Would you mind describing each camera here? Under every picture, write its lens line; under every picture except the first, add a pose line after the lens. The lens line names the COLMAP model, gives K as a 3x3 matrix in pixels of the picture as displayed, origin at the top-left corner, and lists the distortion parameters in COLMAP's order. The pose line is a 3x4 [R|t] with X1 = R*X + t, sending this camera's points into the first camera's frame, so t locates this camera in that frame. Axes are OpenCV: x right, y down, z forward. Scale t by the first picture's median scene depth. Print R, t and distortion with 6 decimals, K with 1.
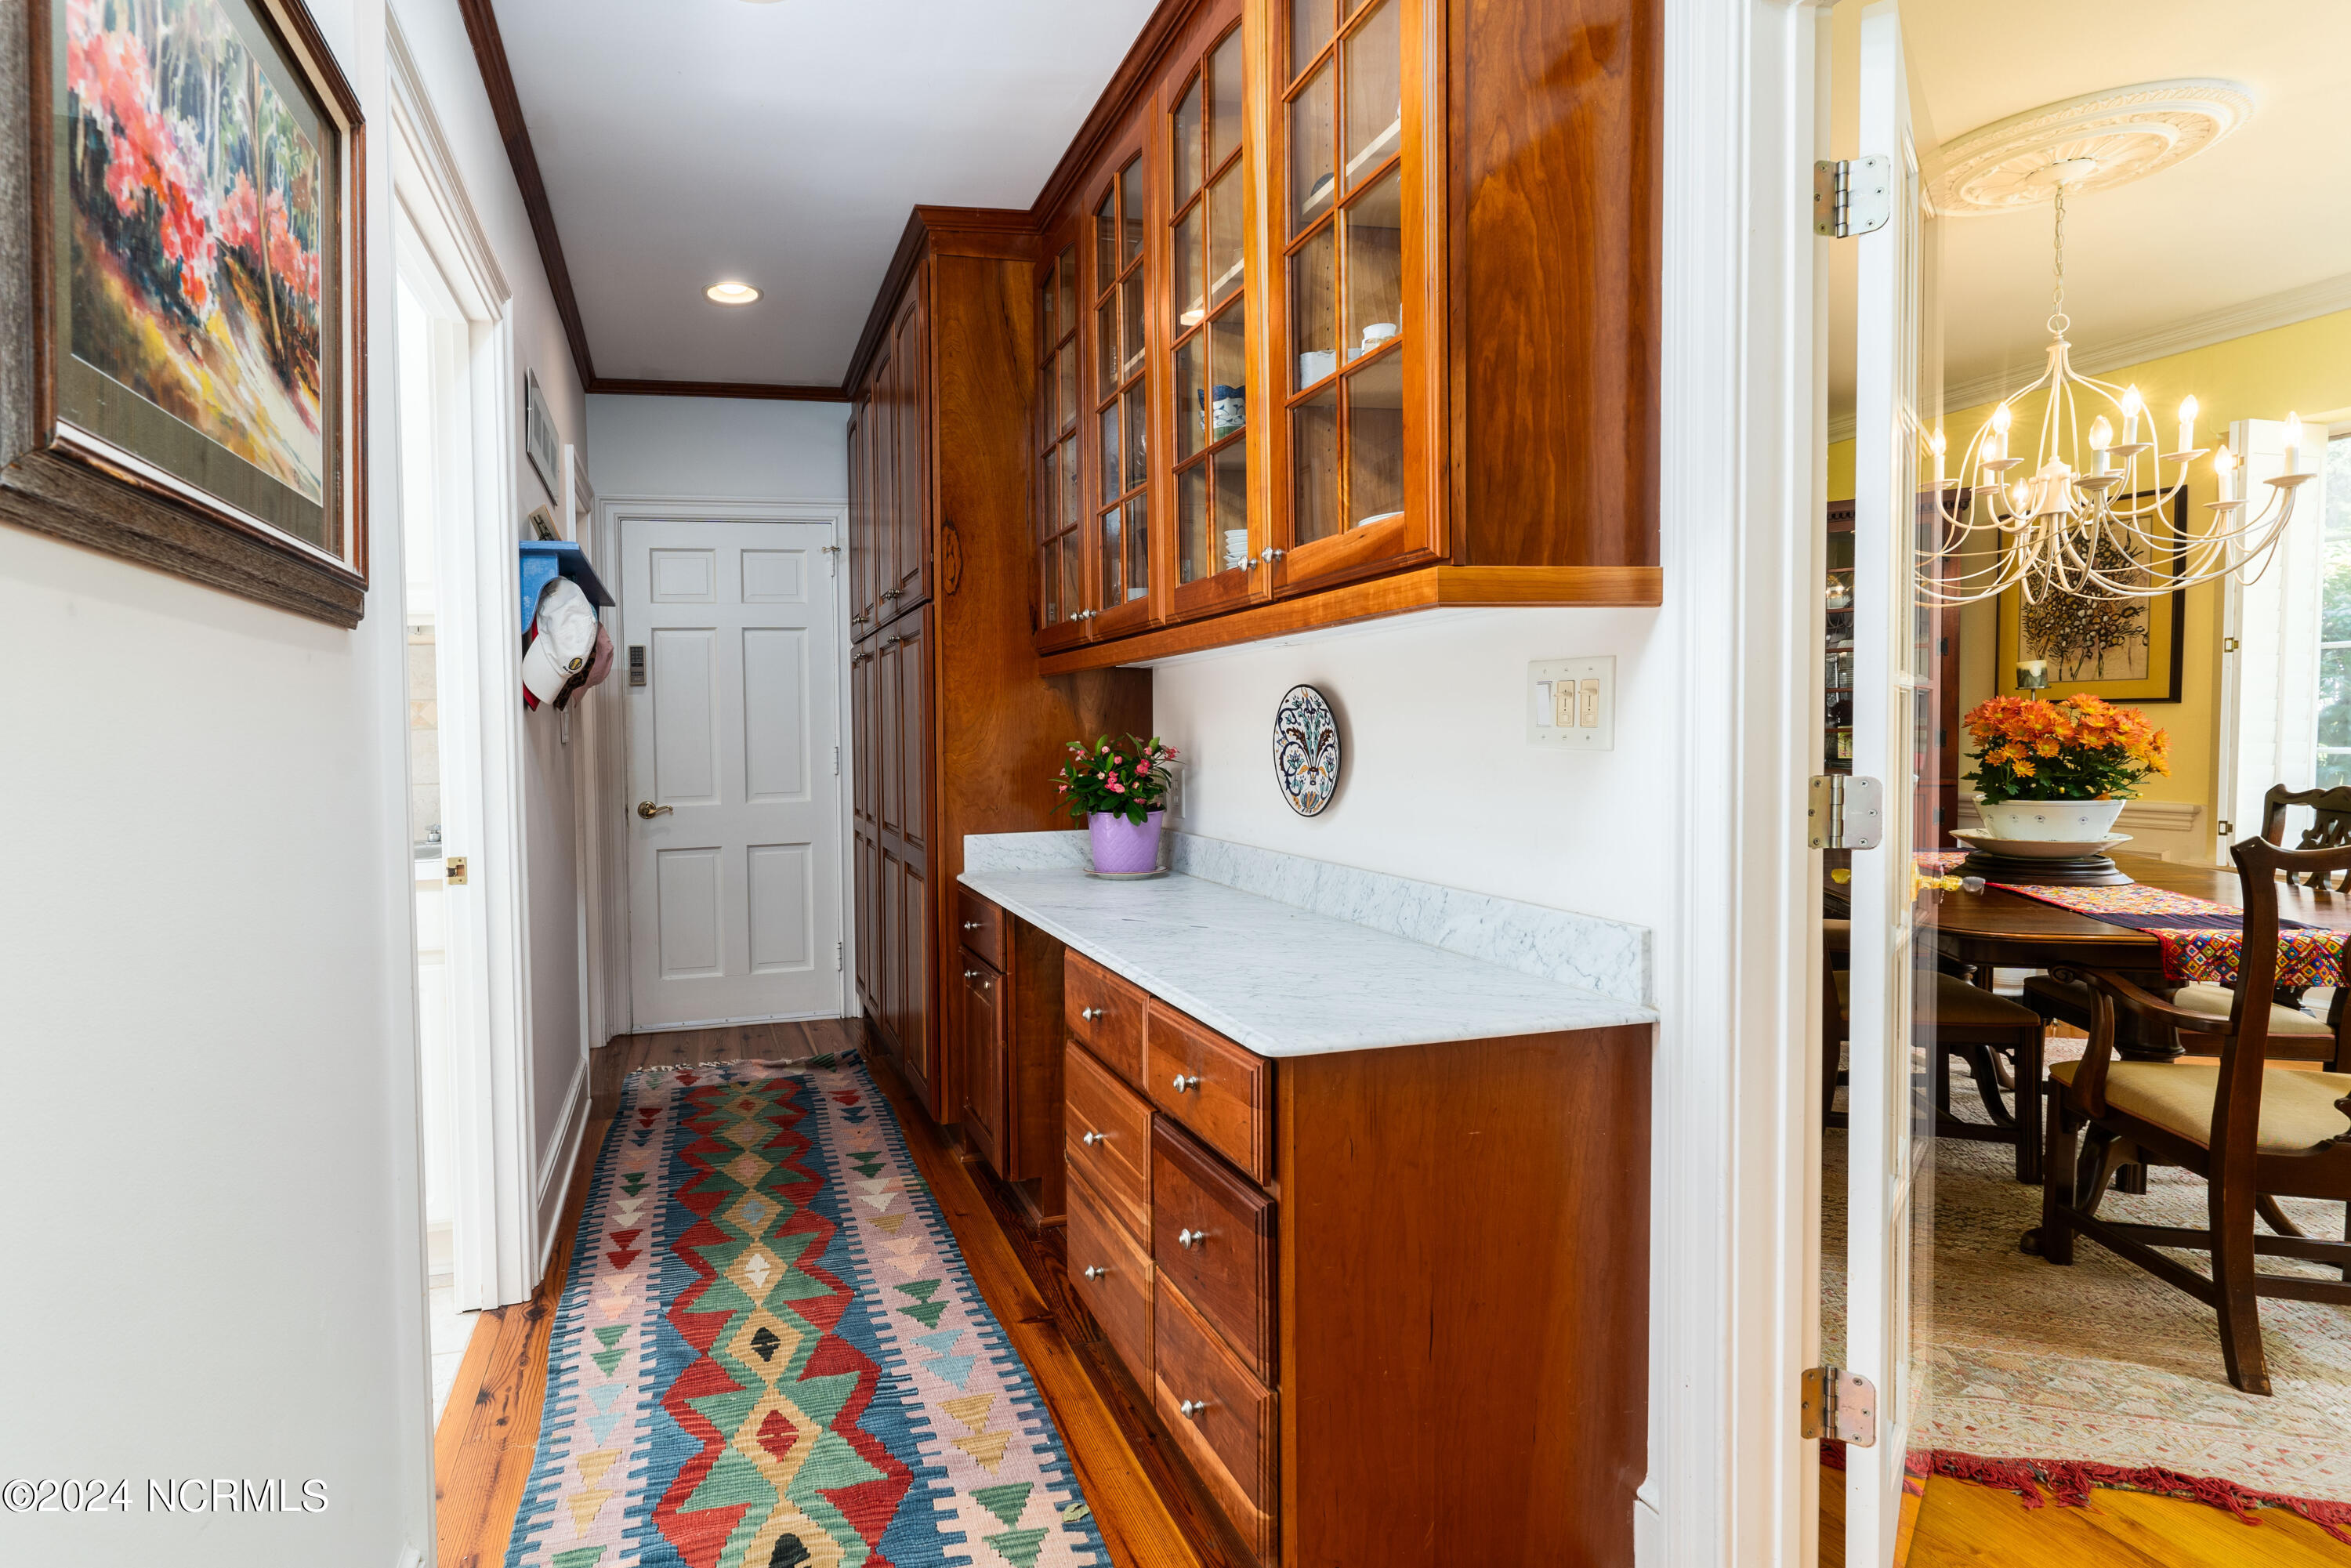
lens RADIAL K [[1203.6, 0, 995.1], [0, 1203.6, 776.4], [0, 0, 1]] dist [-0.001860, -0.000590]
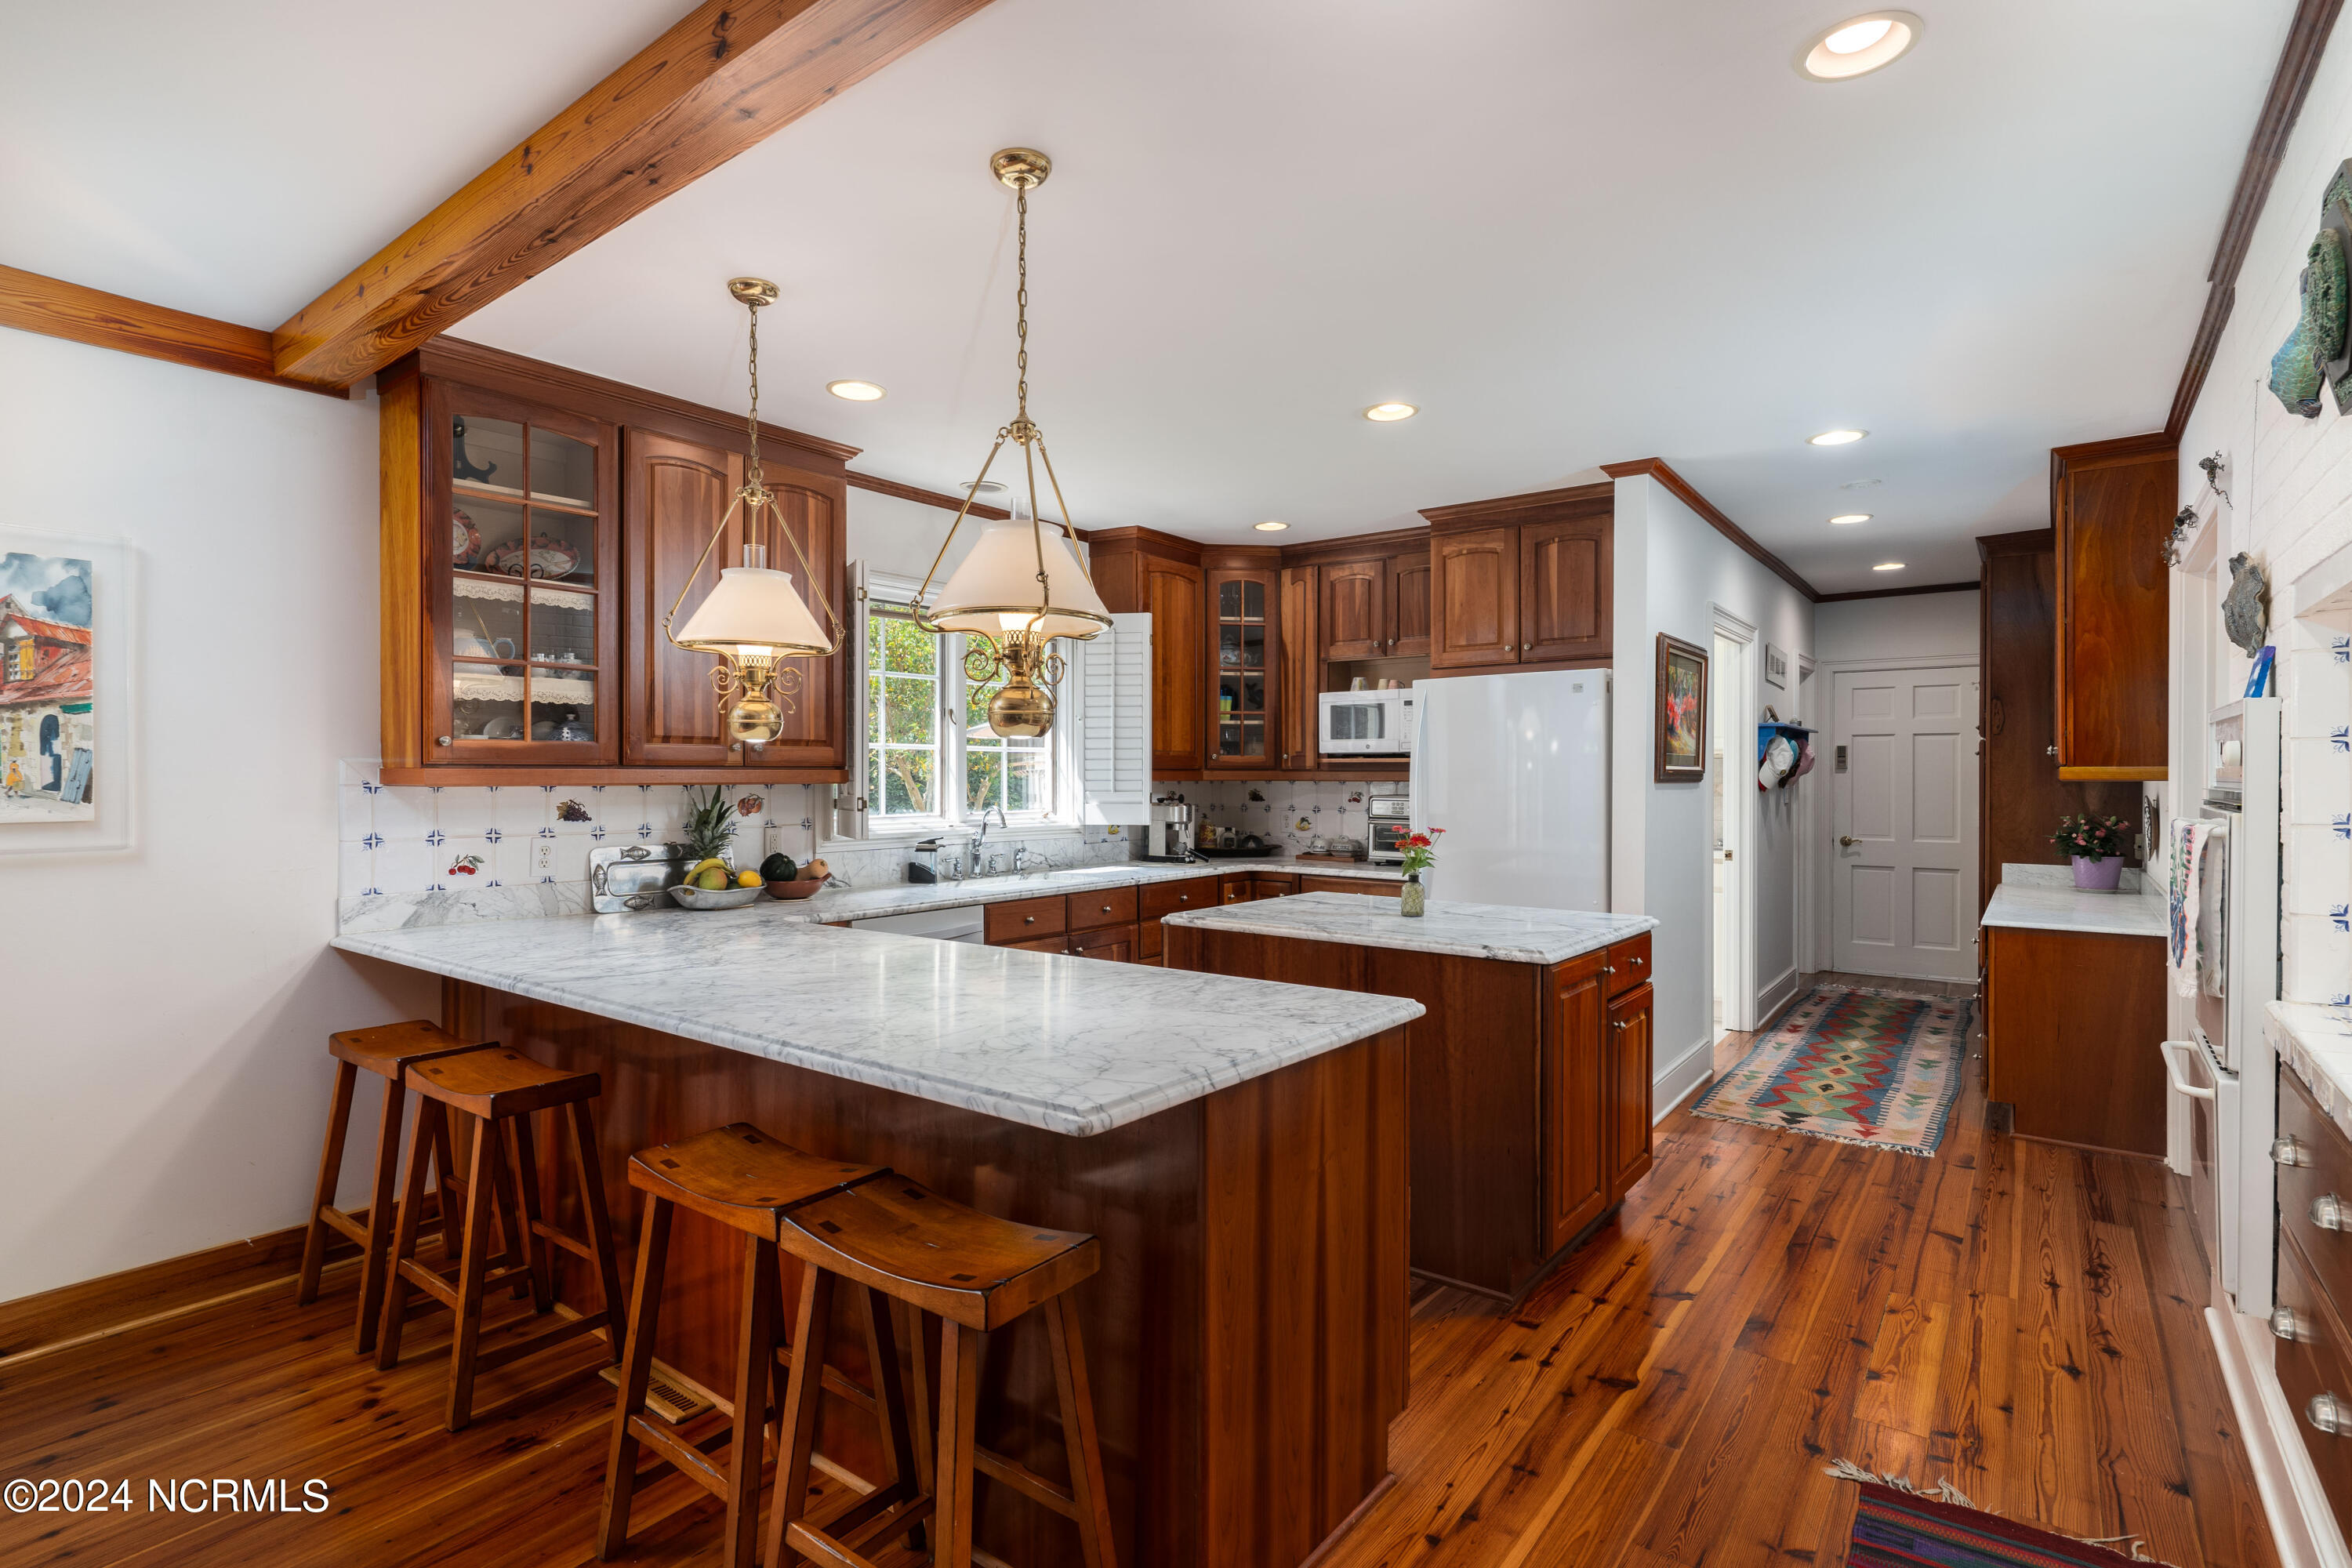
lens RADIAL K [[1153.1, 0, 1170.8], [0, 1153.1, 772.7], [0, 0, 1]] dist [-0.000763, -0.000040]
pose [[0.630847, 0.019665, -0.775658, 0.631806], [-0.043325, 0.999012, -0.009909, -0.020495], [0.774696, 0.039856, 0.631076, -1.316984]]
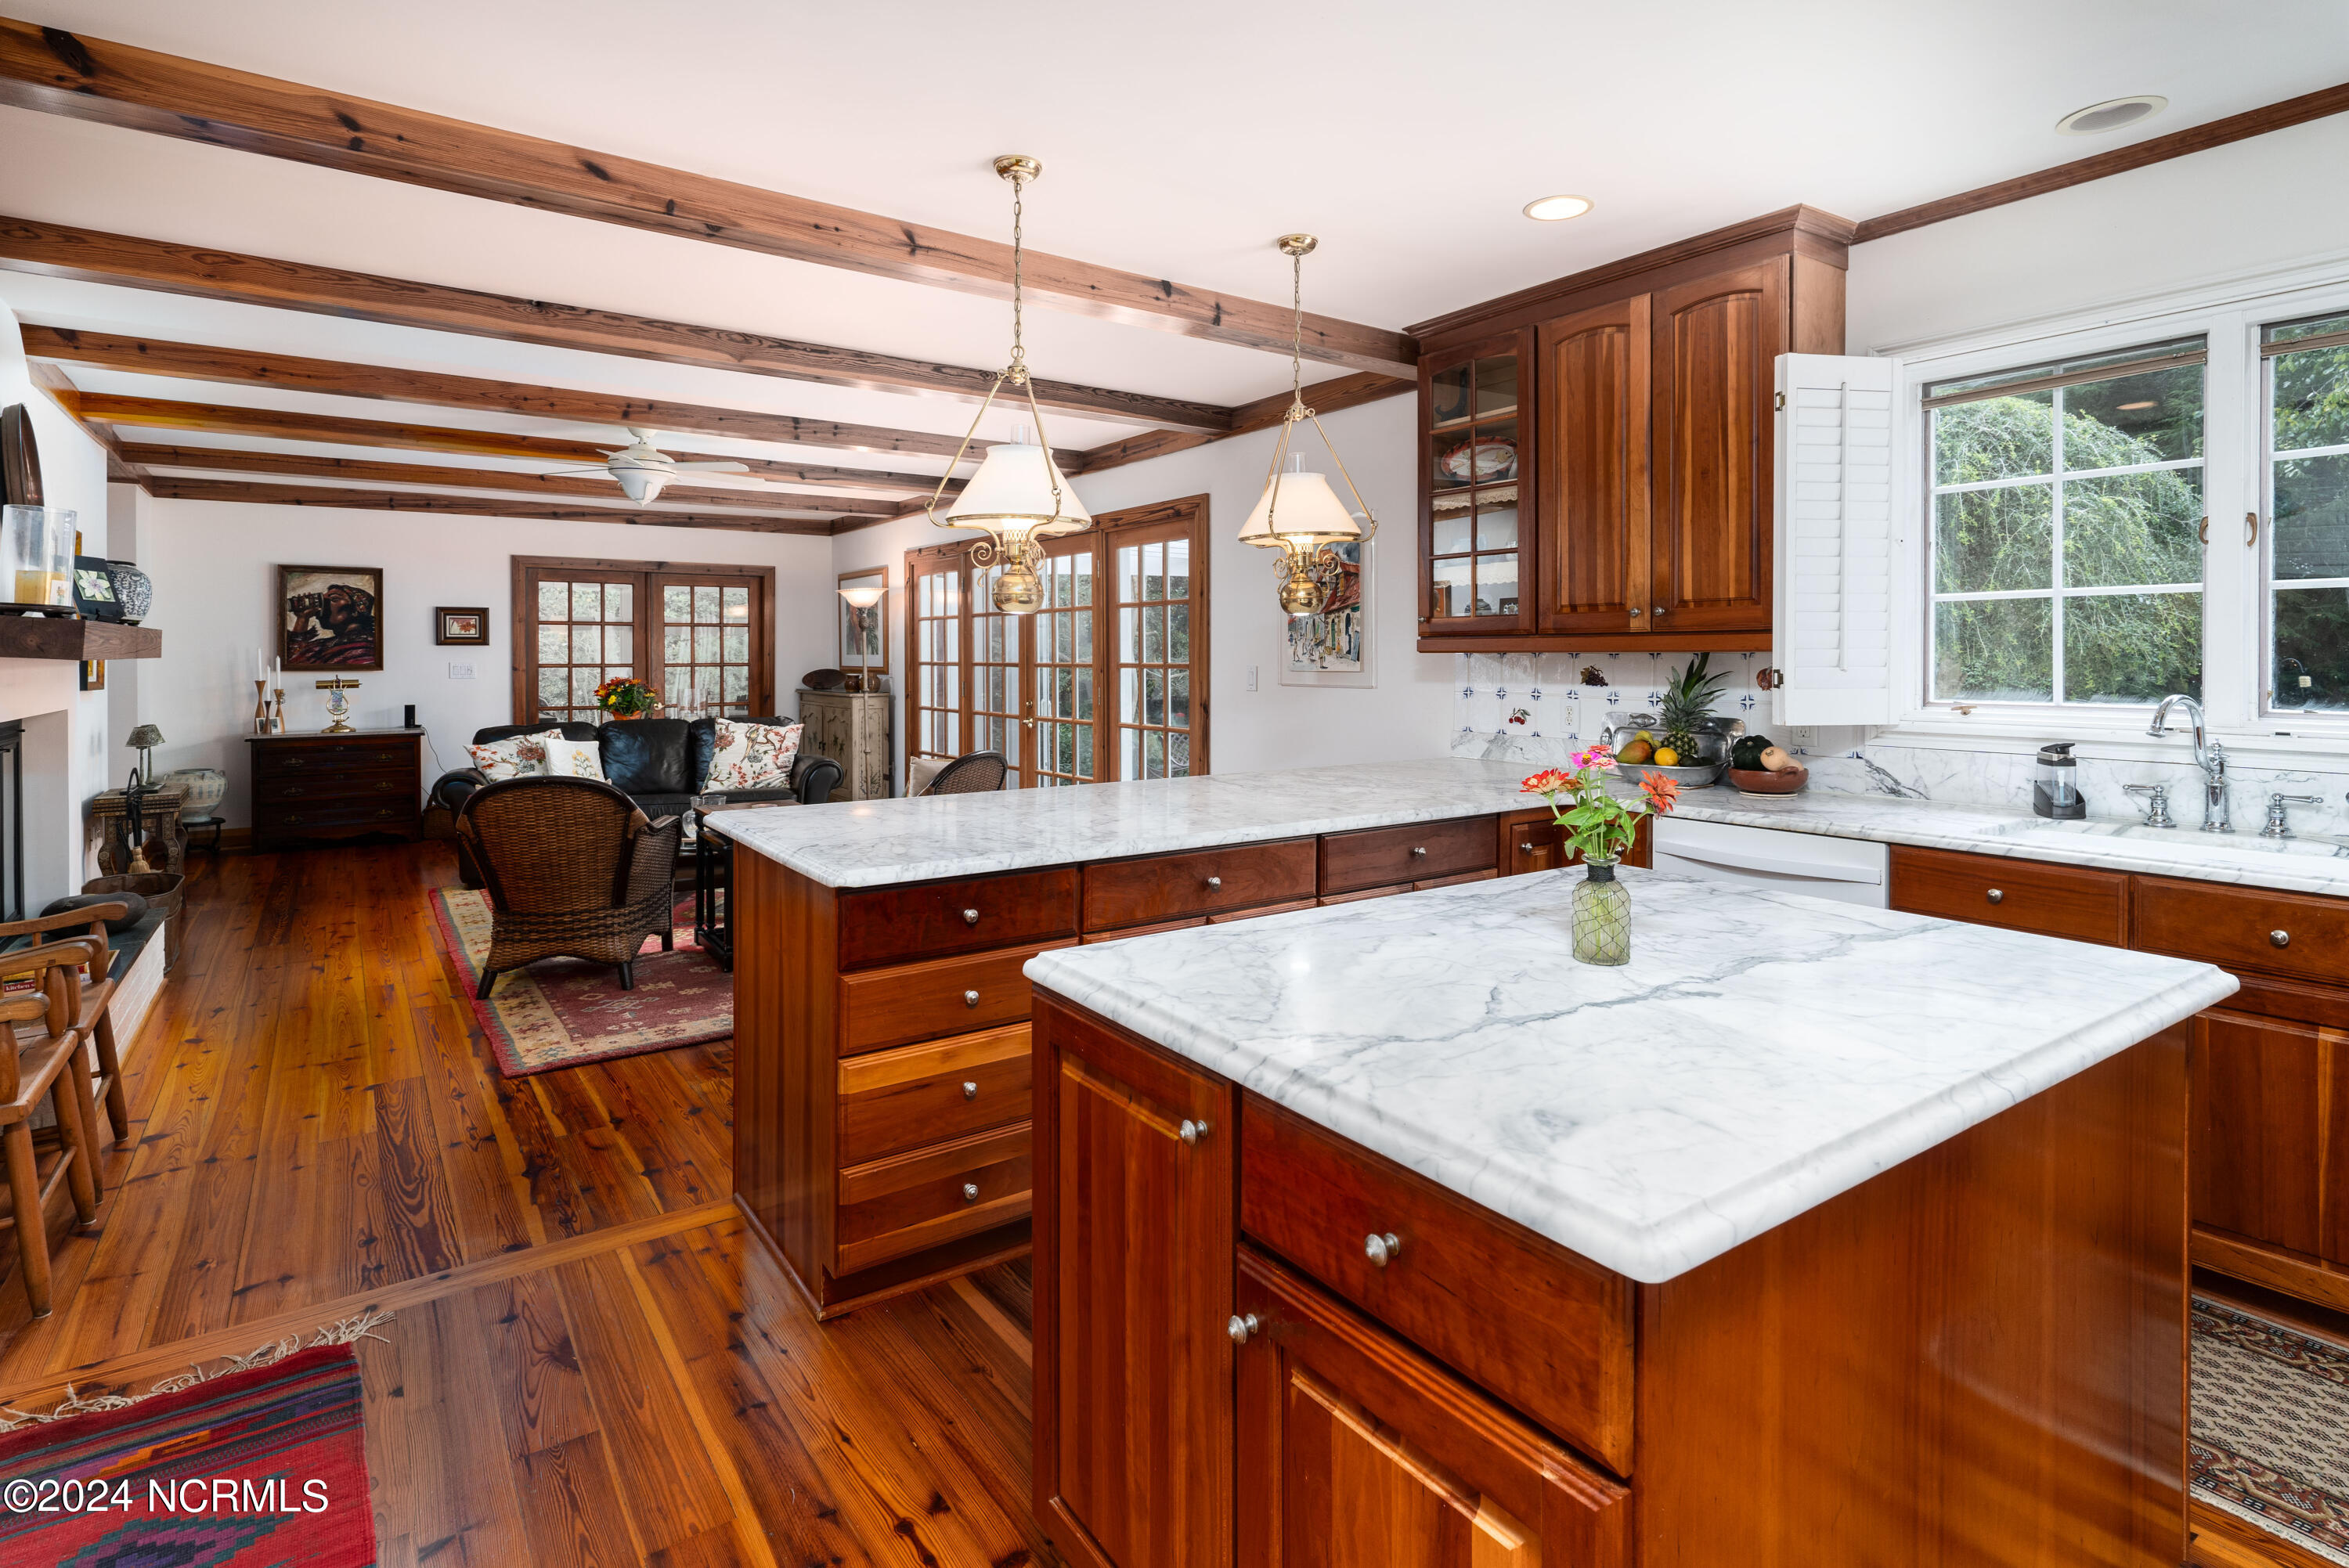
lens RADIAL K [[1149.4, 0, 1183.7], [0, 1149.4, 650.0], [0, 0, 1]] dist [0.000022, 0.000014]
pose [[-0.924443, 0.022994, -0.380626, 0.186378], [0.008089, 0.999138, 0.040714, -0.056615], [0.381234, 0.034559, -0.923832, 0.155681]]
